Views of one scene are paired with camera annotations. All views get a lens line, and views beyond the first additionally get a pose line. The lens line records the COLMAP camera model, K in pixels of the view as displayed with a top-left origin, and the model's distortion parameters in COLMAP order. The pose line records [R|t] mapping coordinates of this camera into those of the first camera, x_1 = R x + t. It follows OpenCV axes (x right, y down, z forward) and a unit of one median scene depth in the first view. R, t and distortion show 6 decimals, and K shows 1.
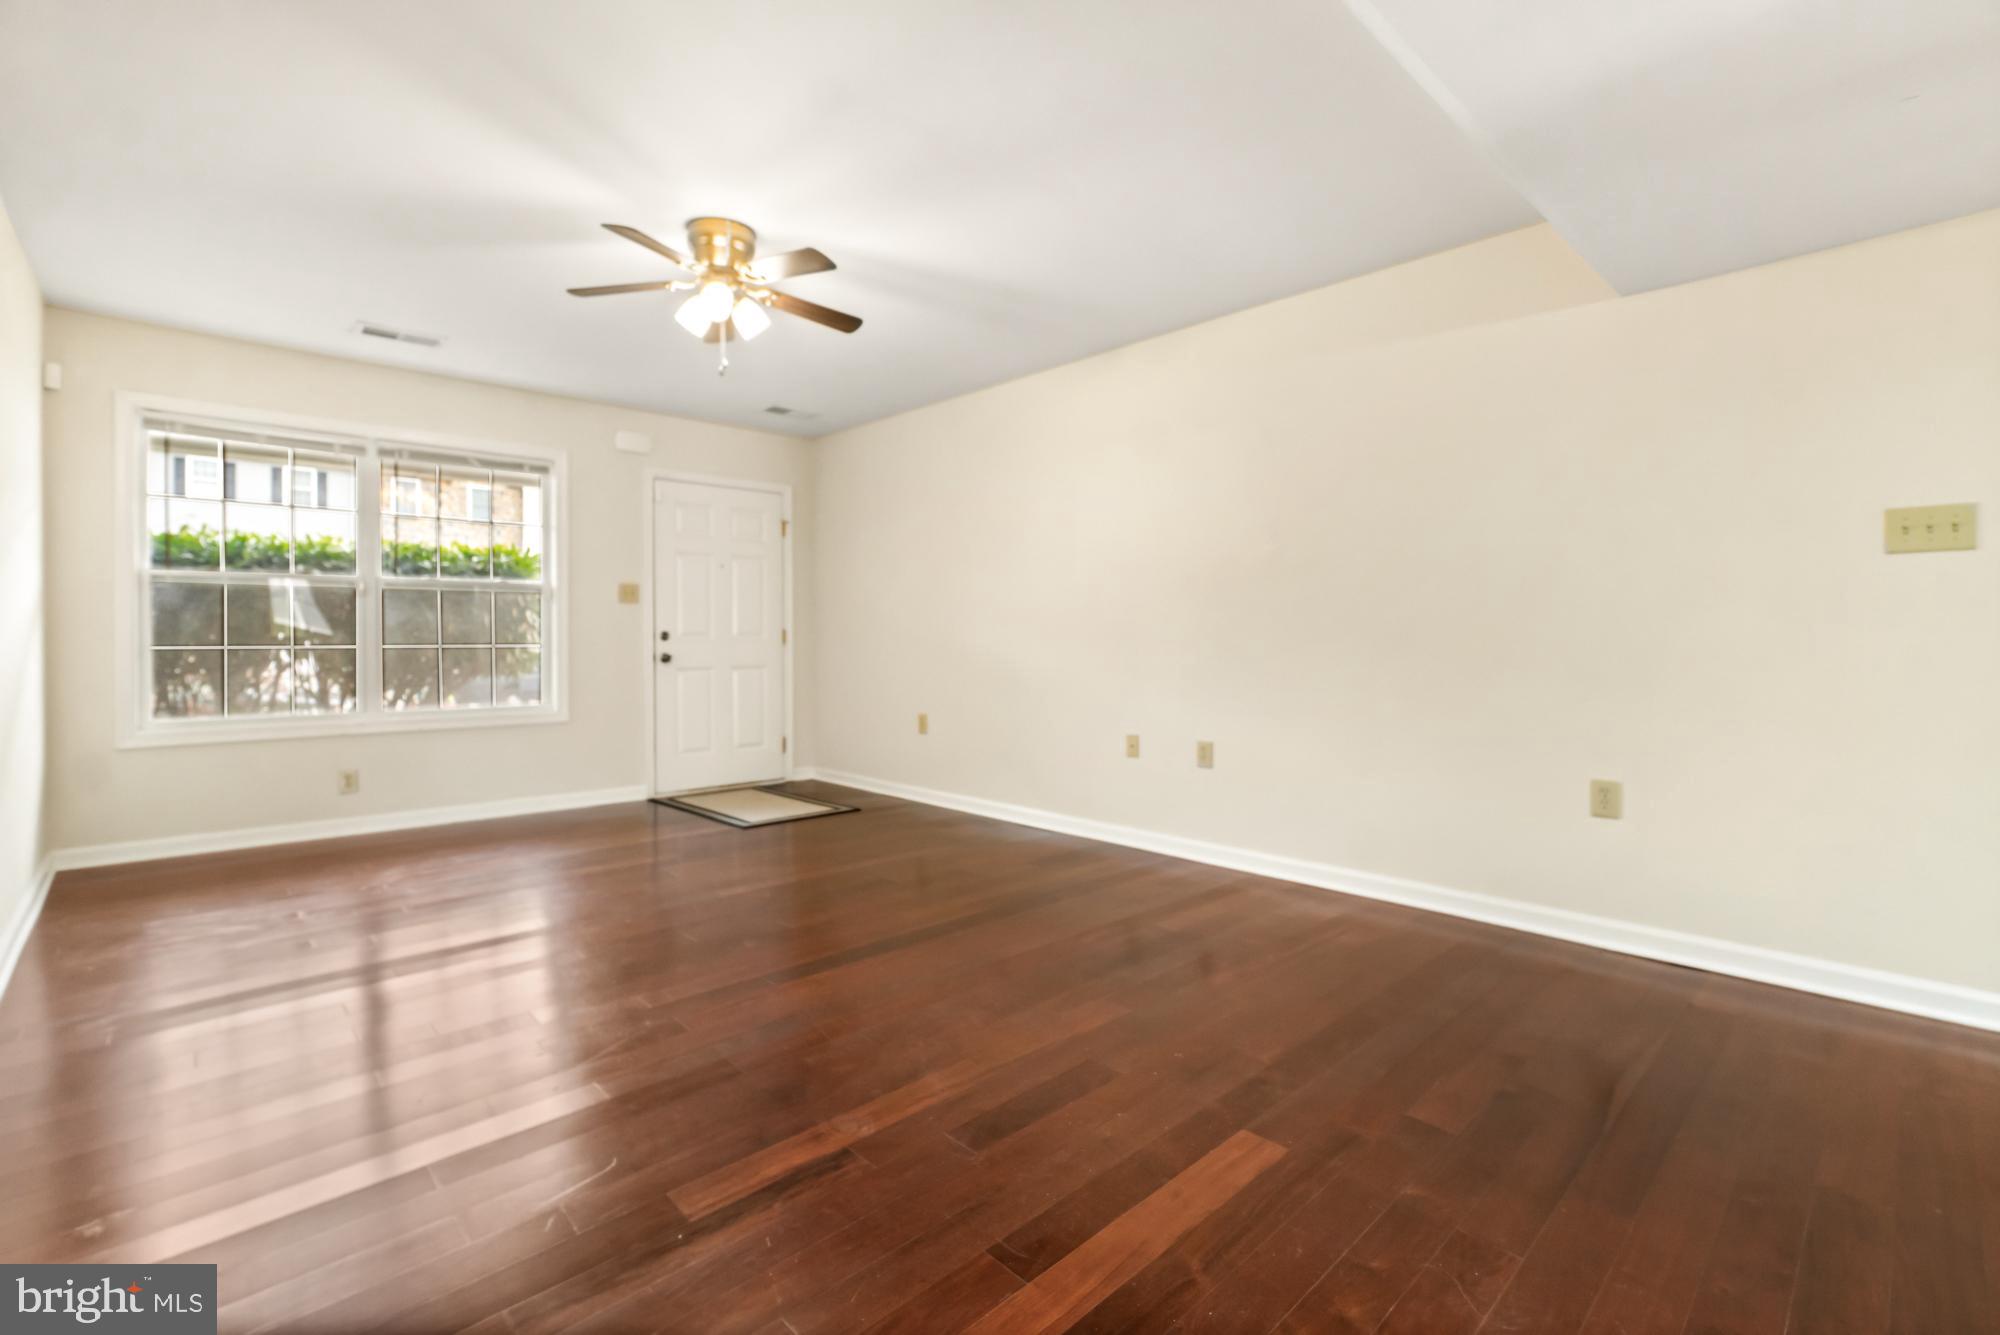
lens RADIAL K [[867.9, 0, 1003.6], [0, 867.9, 651.6], [0, 0, 1]] dist [-0.000027, -0.000391]
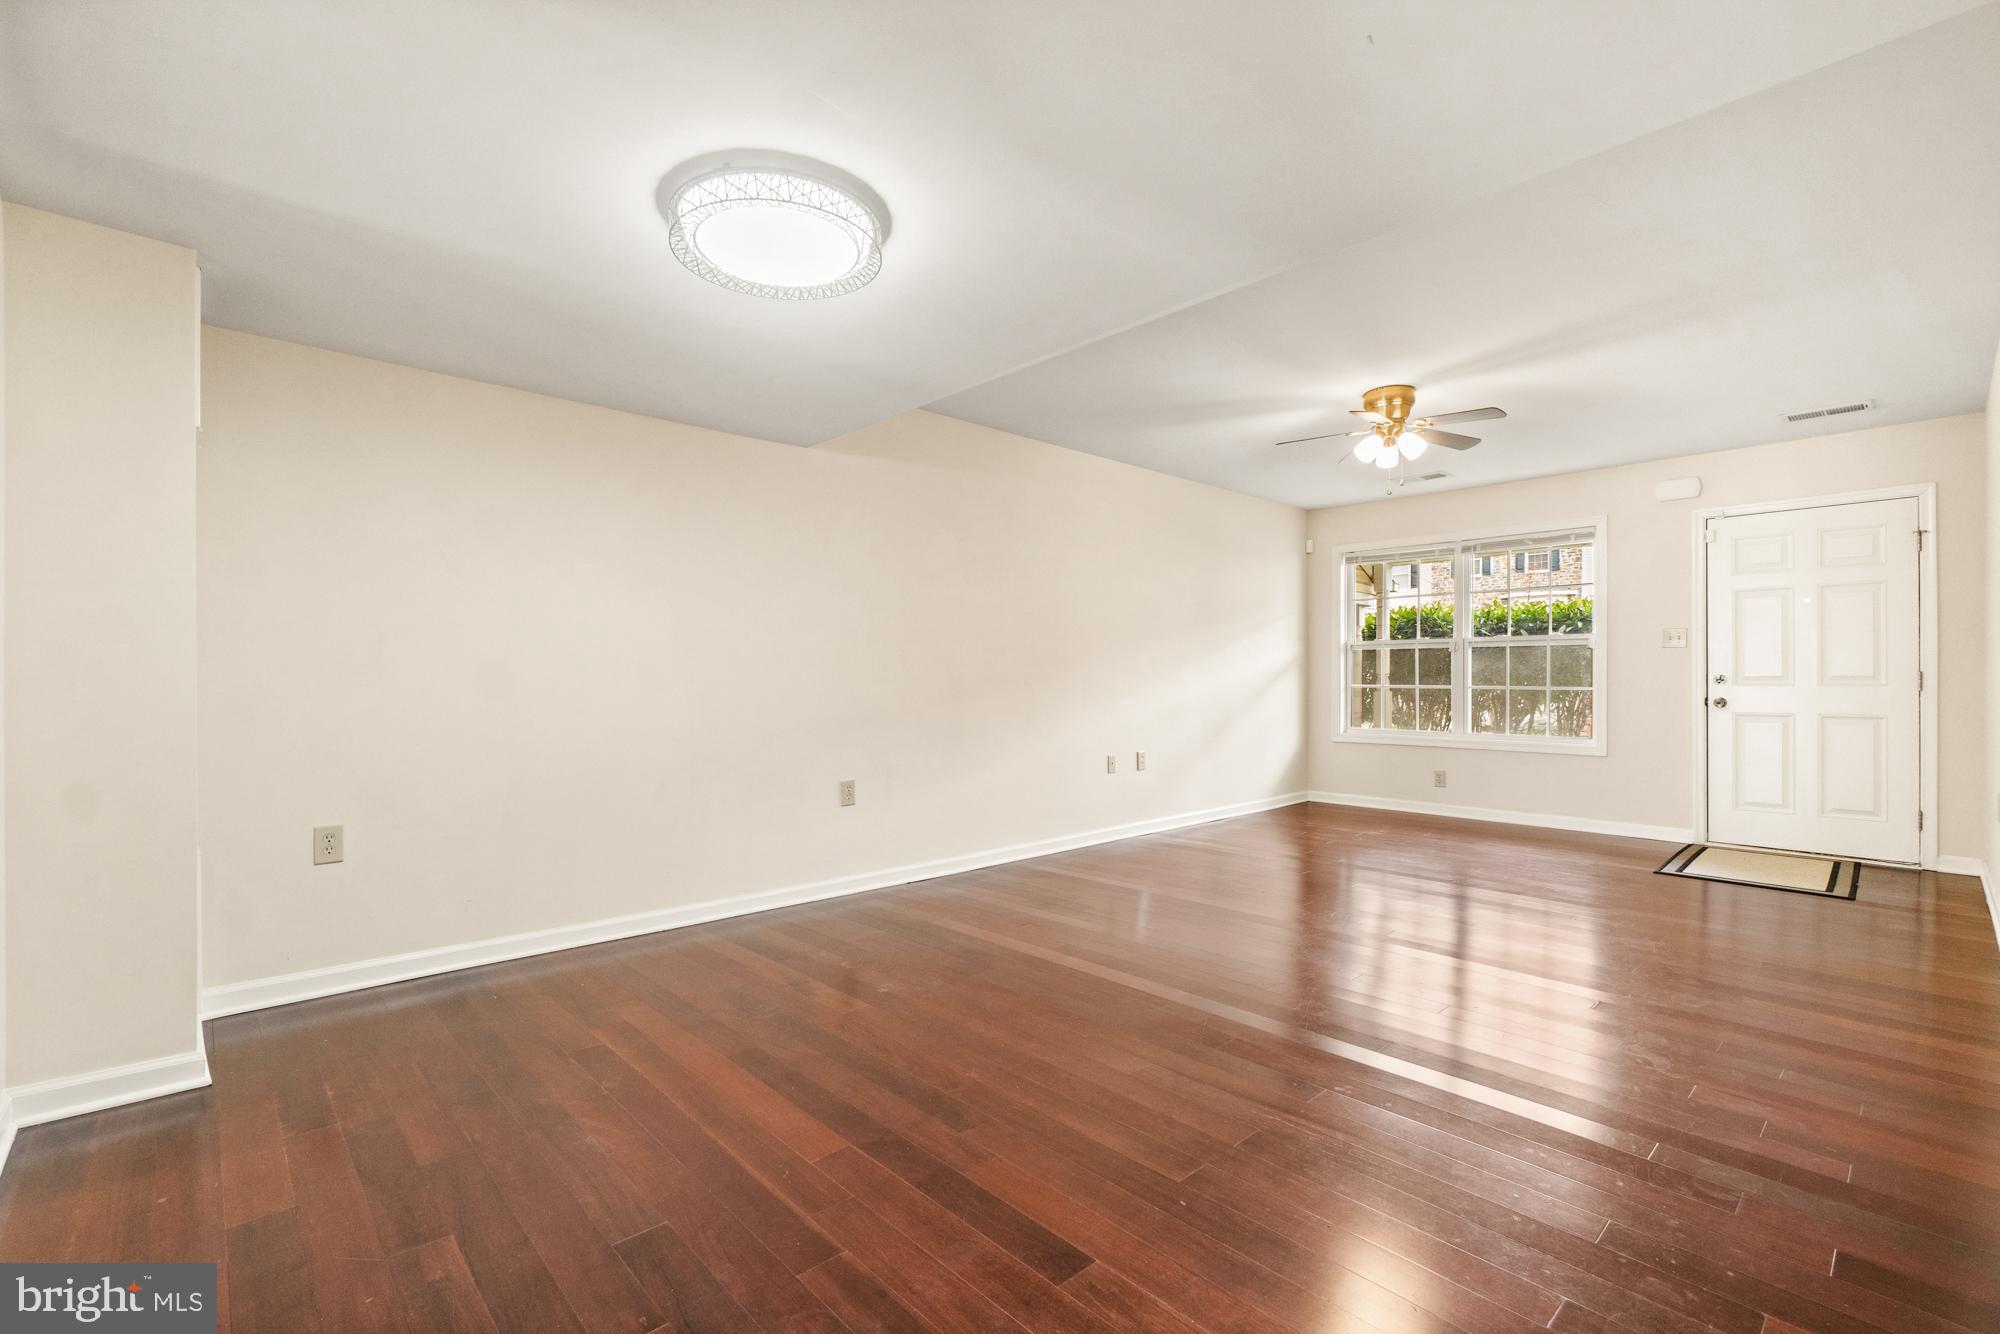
lens RADIAL K [[867.9, 0, 1003.6], [0, 867.9, 651.1], [0, 0, 1]] dist [-0.000027, -0.000391]
pose [[0.007657, -0.032588, -0.999440, 0.654296], [-0.019867, 0.999267, -0.032734, -0.002646], [0.999773, 0.020107, 0.007004, 0.229751]]
